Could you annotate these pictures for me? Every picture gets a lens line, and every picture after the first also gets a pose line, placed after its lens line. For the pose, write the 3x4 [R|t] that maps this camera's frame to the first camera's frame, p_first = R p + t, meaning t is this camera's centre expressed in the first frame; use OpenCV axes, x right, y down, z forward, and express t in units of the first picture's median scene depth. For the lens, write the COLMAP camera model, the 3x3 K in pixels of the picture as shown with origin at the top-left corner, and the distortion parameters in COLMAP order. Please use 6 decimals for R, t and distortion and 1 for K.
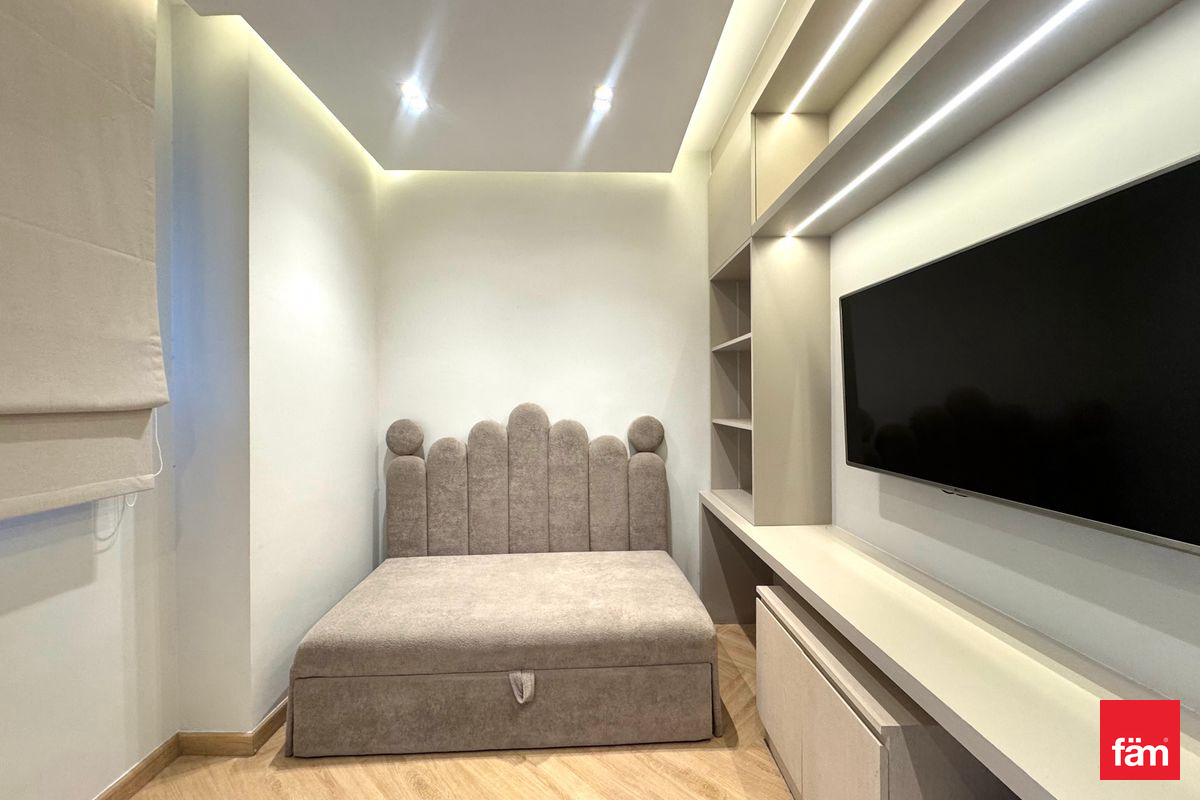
lens RADIAL K [[478.6, 0, 599.5], [0, 478.6, 399.5], [0, 0, 1]] dist [-0.006194, 0.001359]
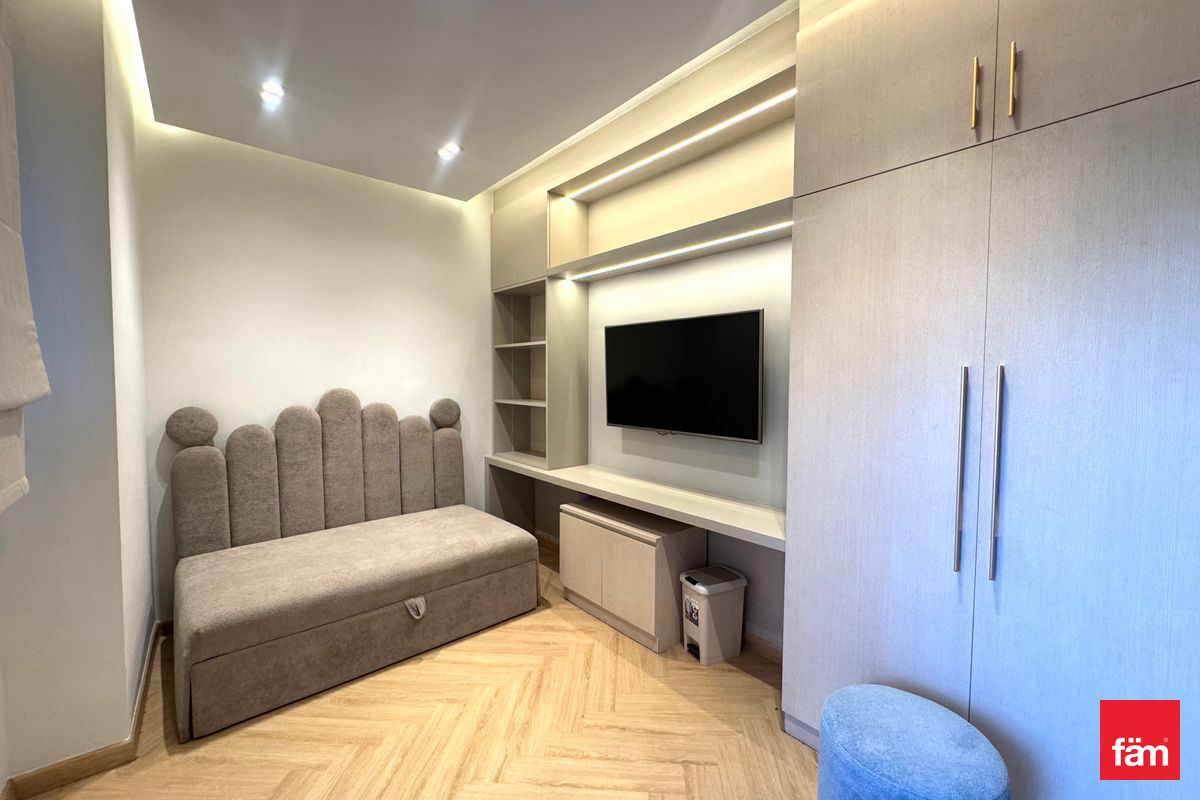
lens RADIAL K [[478.6, 0, 594.6], [0, 478.6, 399.7], [0, 0, 1]] dist [-0.006194, 0.001359]
pose [[0.778428, -0.021277, 0.627373, -0.416760], [-0.007864, 0.999016, 0.043639, -0.020359], [-0.627684, -0.038904, 0.777495, -0.212339]]
